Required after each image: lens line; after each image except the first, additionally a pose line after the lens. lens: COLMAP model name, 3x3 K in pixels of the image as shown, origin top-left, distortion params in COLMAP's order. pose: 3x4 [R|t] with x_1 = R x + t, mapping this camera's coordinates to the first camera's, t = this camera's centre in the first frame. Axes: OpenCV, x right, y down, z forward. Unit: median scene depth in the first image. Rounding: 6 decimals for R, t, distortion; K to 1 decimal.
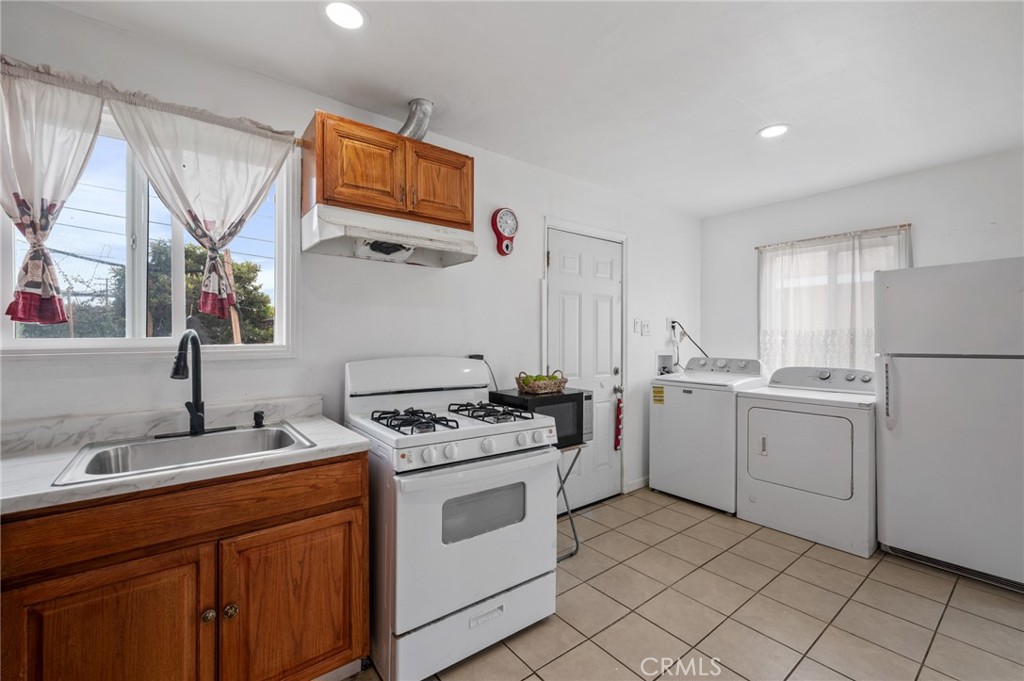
lens RADIAL K [[431.9, 0, 515.8], [0, 431.9, 337.9], [0, 0, 1]] dist [0.001901, 0.000045]
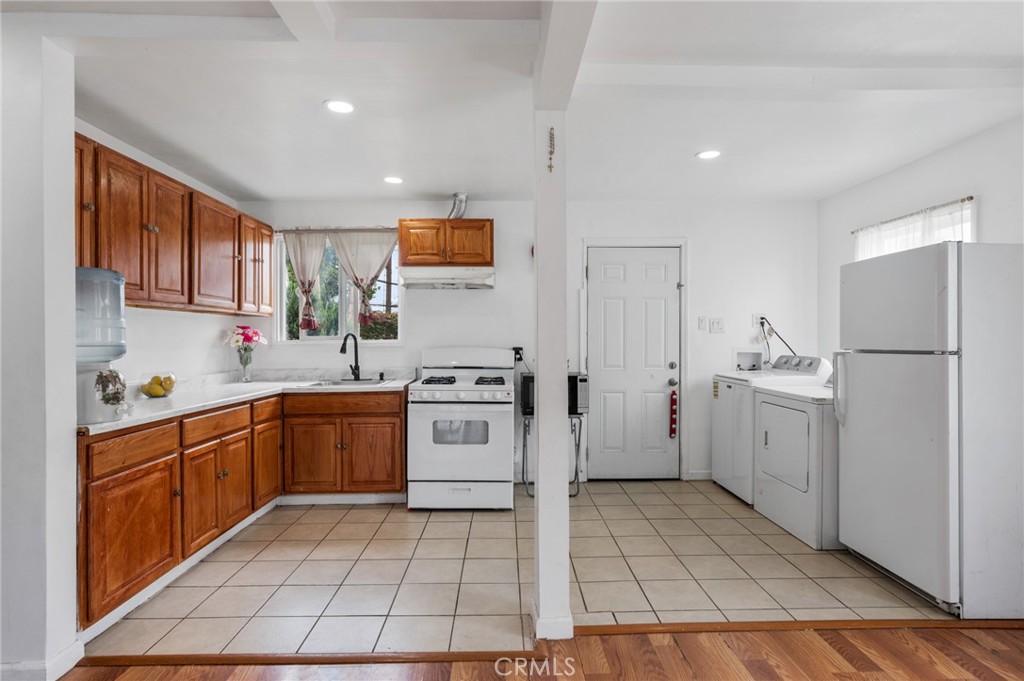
lens RADIAL K [[528.4, 0, 512.0], [0, 528.4, 340.5], [0, 0, 1]] dist [-0.000038, -0.000945]
pose [[0.796269, 0.001351, -0.604941, 1.027844], [0.002759, 0.999979, 0.005865, 0.006871], [0.604936, -0.006339, 0.796249, -0.437766]]
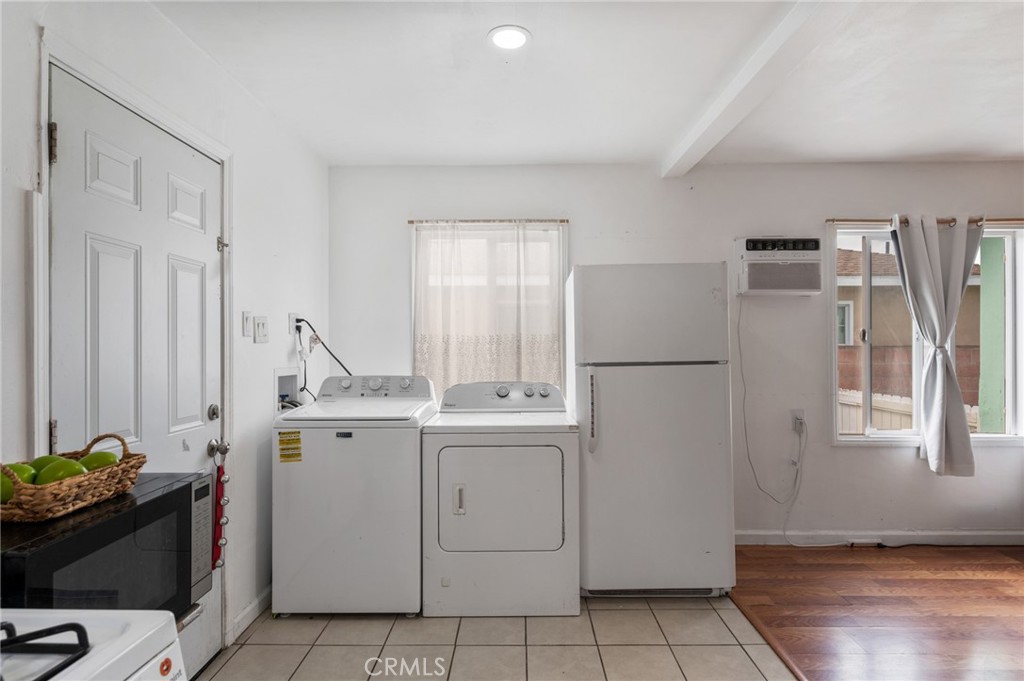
lens RADIAL K [[531.4, 0, 516.6], [0, 531.4, 341.8], [0, 0, 1]] dist [0.000582, -0.000313]
pose [[0.627036, -0.000127, 0.778990, -0.042352], [0.005878, 0.999972, -0.004568, -0.001731], [-0.778968, 0.007443, 0.627020, 0.474165]]
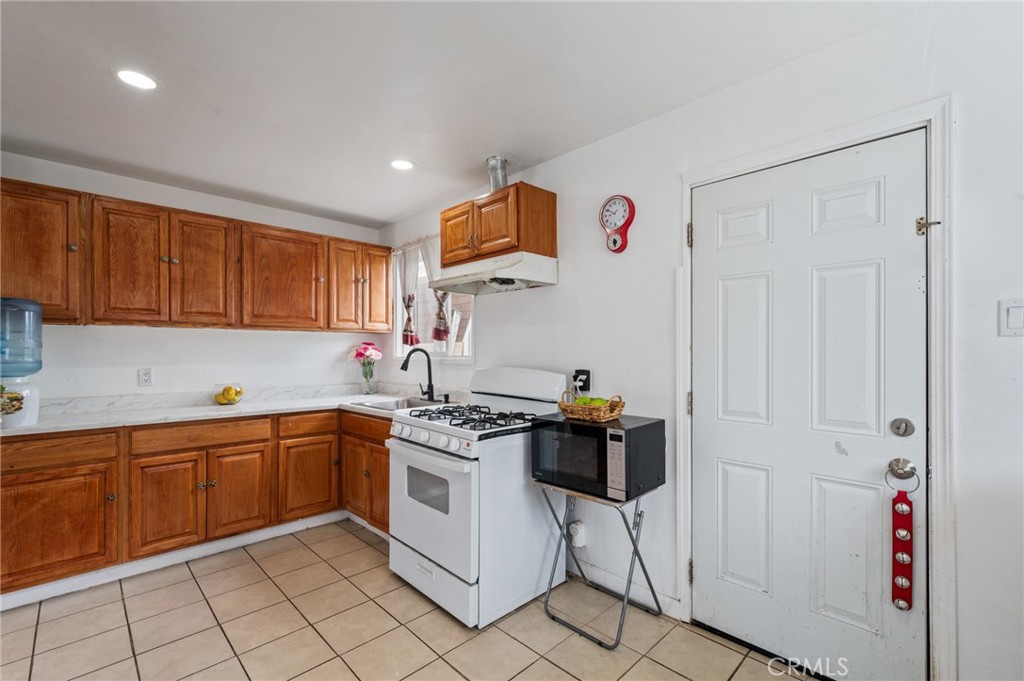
lens RADIAL K [[443.8, 0, 512.9], [0, 443.8, 349.3], [0, 0, 1]] dist [0.000660, 0.000230]
pose [[0.111503, -0.003235, -0.993759, 0.911817], [0.002611, 0.999992, -0.002962, -0.002734], [0.993761, -0.002264, 0.111511, 0.801566]]
